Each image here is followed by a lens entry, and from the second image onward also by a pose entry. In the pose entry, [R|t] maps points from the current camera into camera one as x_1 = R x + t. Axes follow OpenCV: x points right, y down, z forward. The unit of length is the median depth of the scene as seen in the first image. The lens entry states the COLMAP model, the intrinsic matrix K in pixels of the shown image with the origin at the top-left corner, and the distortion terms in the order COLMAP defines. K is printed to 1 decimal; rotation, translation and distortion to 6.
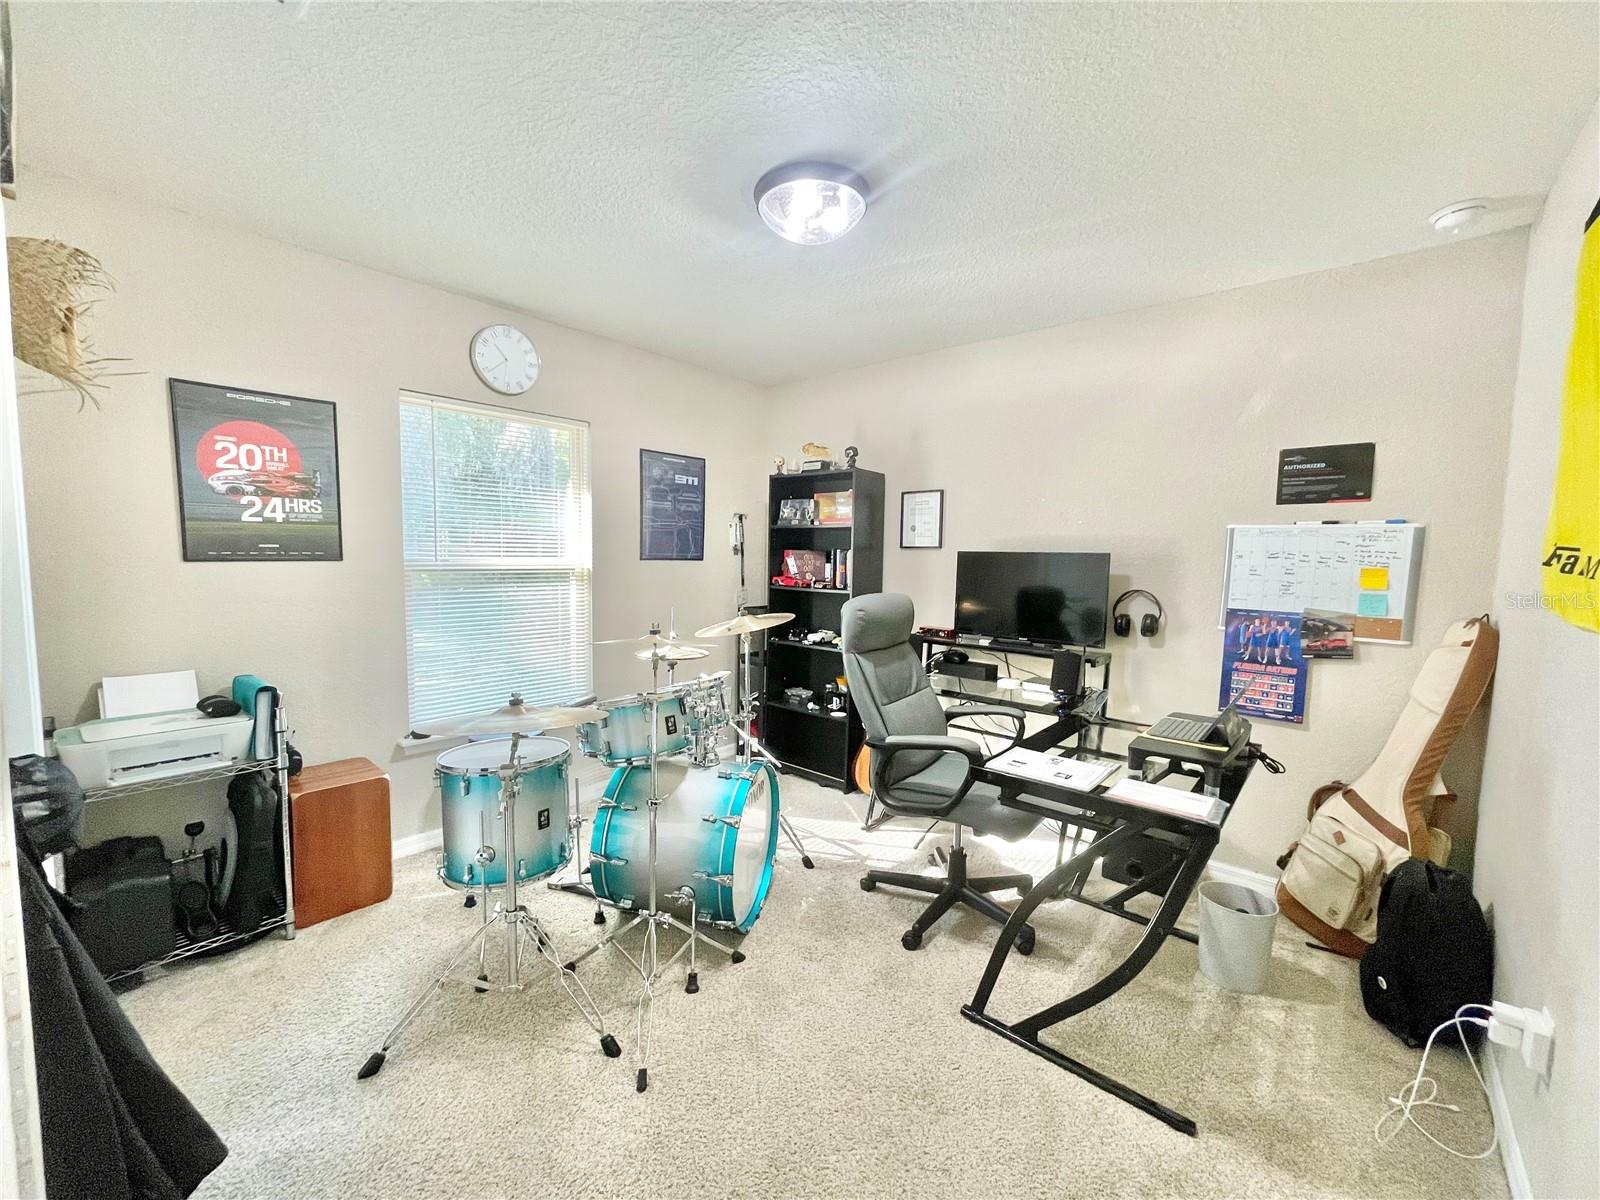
lens RADIAL K [[644.0, 0, 795.5], [0, 644.0, 605.0], [0, 0, 1]] dist [0.000043, 0.000457]
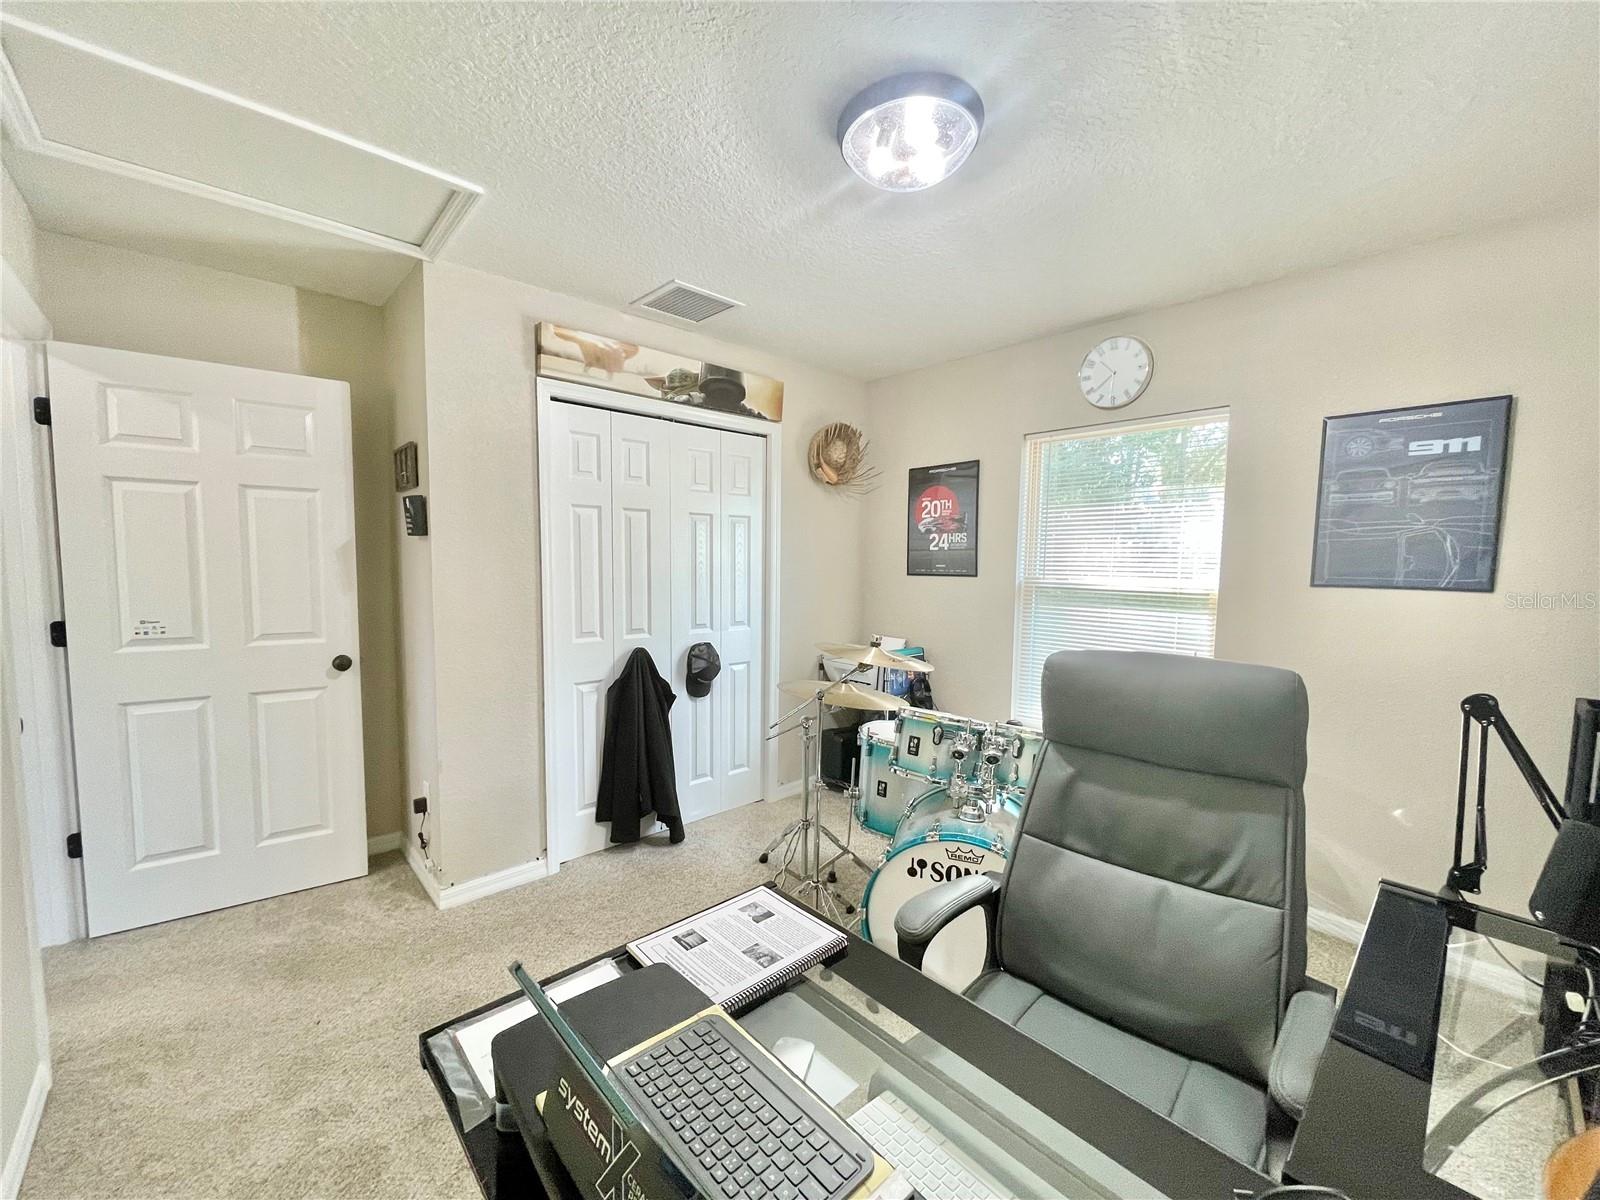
lens RADIAL K [[644.0, 0, 795.5], [0, 644.0, 605.0], [0, 0, 1]] dist [0.000043, 0.000457]
pose [[-0.114106, 0.052855, -0.992062, 0.721549], [-0.096943, 0.993226, 0.064067, -0.064278], [0.988727, 0.103484, -0.108209, 0.835420]]
